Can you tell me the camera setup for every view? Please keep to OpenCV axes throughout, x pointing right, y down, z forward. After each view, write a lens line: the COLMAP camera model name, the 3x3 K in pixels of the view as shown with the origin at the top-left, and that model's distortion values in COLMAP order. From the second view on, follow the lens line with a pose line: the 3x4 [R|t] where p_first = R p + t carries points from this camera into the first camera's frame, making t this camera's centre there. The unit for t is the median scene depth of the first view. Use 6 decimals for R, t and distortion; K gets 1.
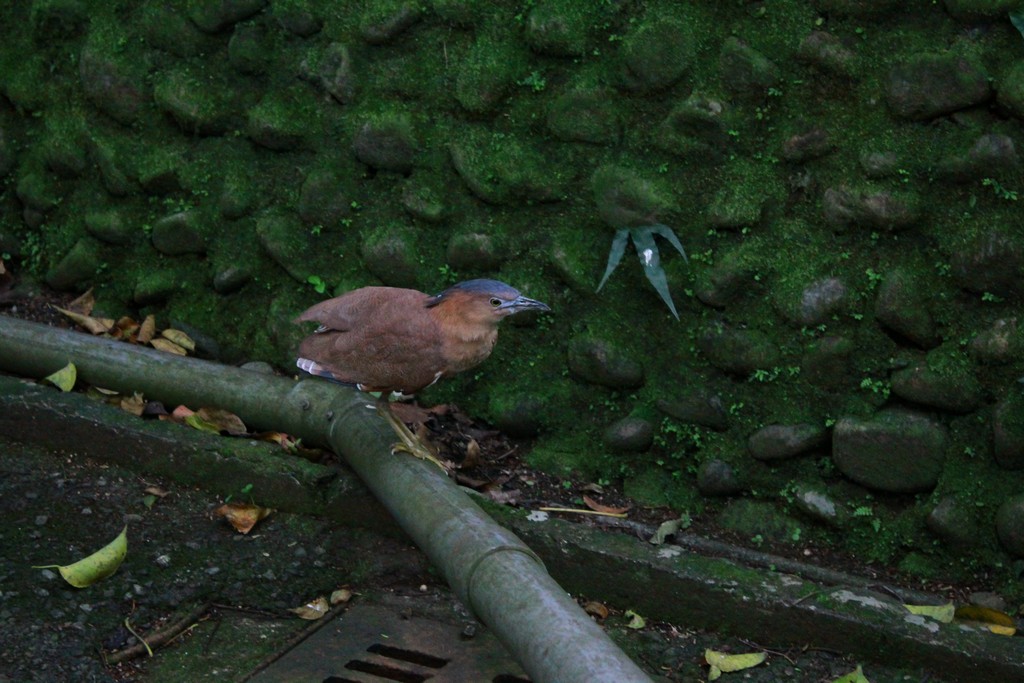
lens RADIAL K [[2451.4, 0, 511.4], [0, 2451.4, 341.6], [0, 0, 1]] dist [0.099839, 0.000000]
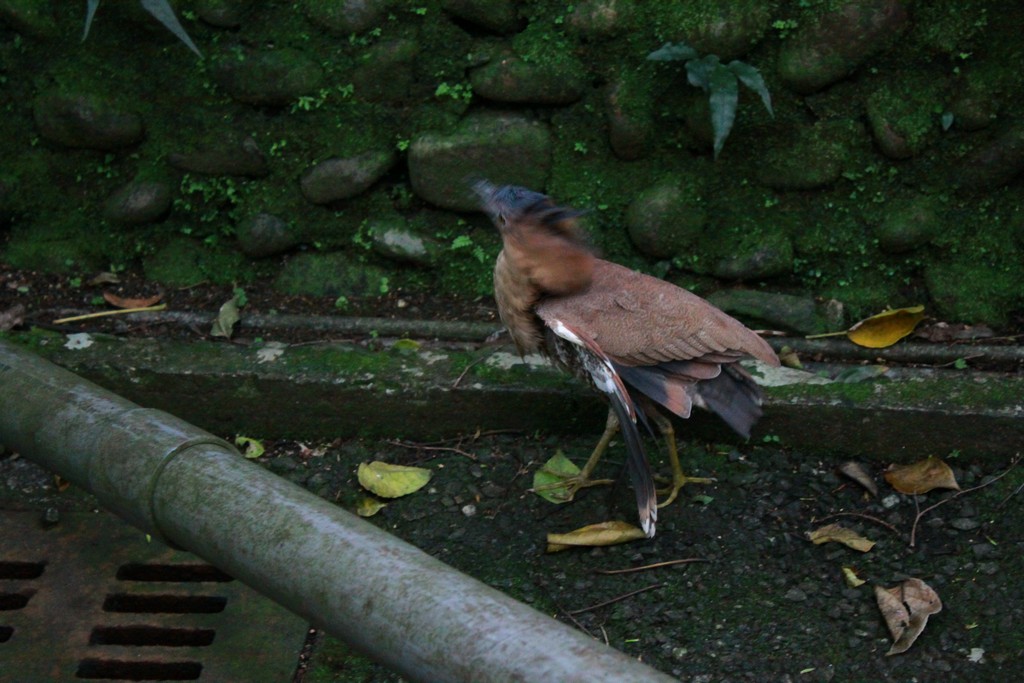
lens RADIAL K [[2451.4, 0, 512.7], [0, 2451.4, 340.2], [0, 0, 1]] dist [0.099839, 0.000000]
pose [[0.912668, -0.236955, 0.333000, -0.123326], [0.173971, 0.962513, 0.208091, -0.067621], [-0.369826, -0.131985, 0.919679, 0.230343]]
